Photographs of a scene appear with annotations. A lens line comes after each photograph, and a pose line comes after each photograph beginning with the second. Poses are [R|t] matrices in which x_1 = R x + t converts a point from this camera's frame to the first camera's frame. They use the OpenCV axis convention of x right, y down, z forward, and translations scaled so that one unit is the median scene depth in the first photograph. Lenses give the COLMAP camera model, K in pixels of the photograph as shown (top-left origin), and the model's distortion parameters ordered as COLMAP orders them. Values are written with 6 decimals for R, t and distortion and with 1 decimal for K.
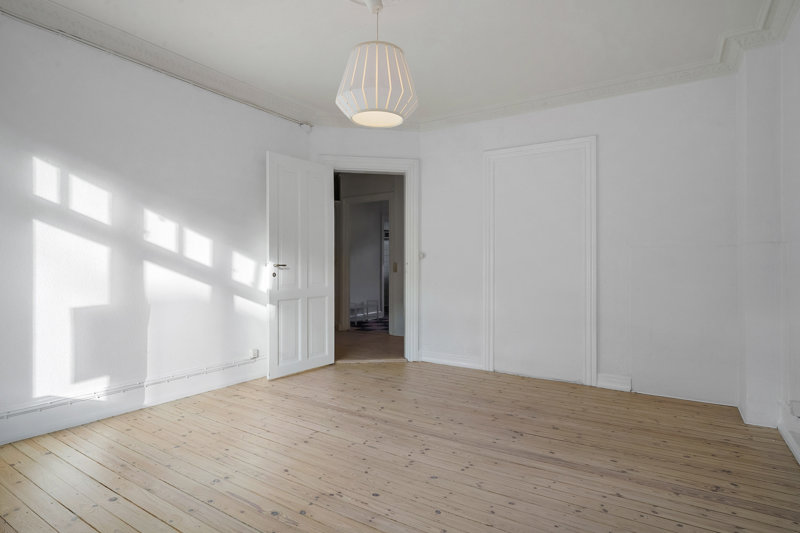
lens RADIAL K [[440.7, 0, 397.8], [0, 440.7, 266.9], [0, 0, 1]] dist [-0.005147, 0.000263]
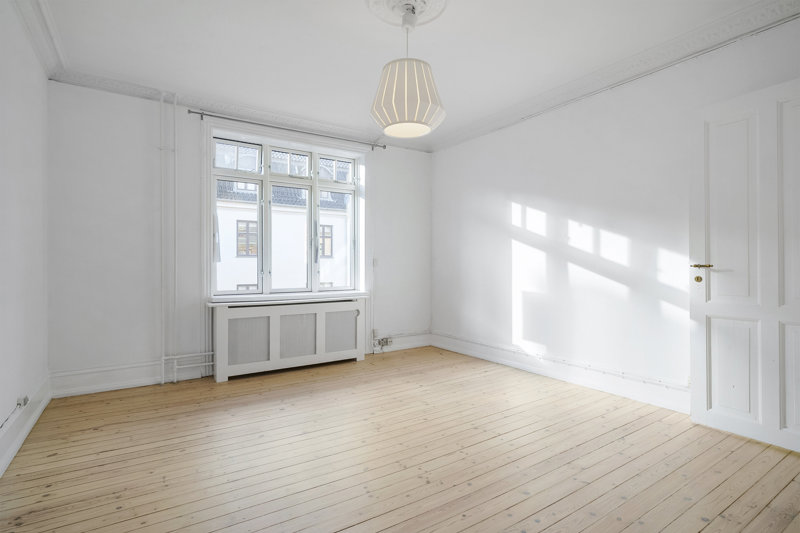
lens RADIAL K [[397.7, 0, 398.4], [0, 397.7, 268.9], [0, 0, 1]] dist [-0.004615, 0.002441]
pose [[-0.396854, 0.000034, -0.917882, 0.620641], [-0.006067, 0.999978, 0.002660, 0.003880], [0.917862, 0.006625, -0.396845, 0.984722]]
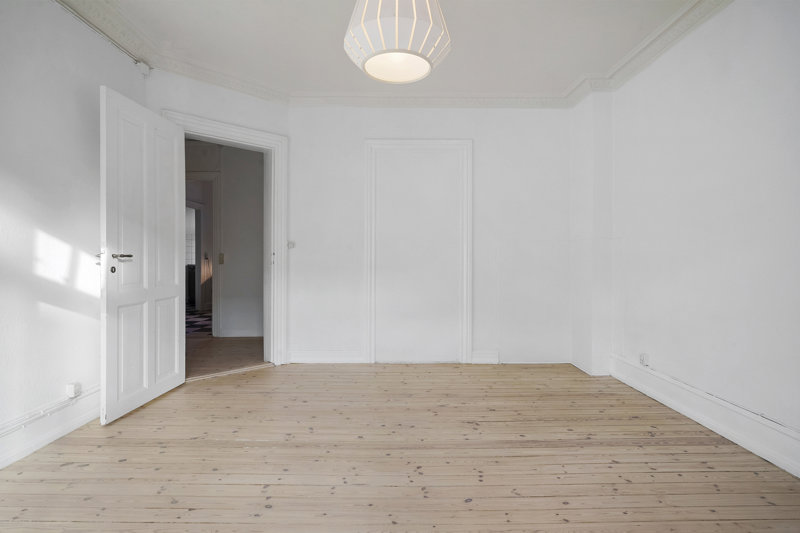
lens RADIAL K [[397.7, 0, 393.5], [0, 397.7, 264.5], [0, 0, 1]] dist [-0.004615, 0.002441]
pose [[0.835980, -0.010063, 0.548667, -0.310700], [0.007907, 0.999949, 0.006292, 0.012797], [-0.548702, -0.000921, 0.836017, 0.303561]]
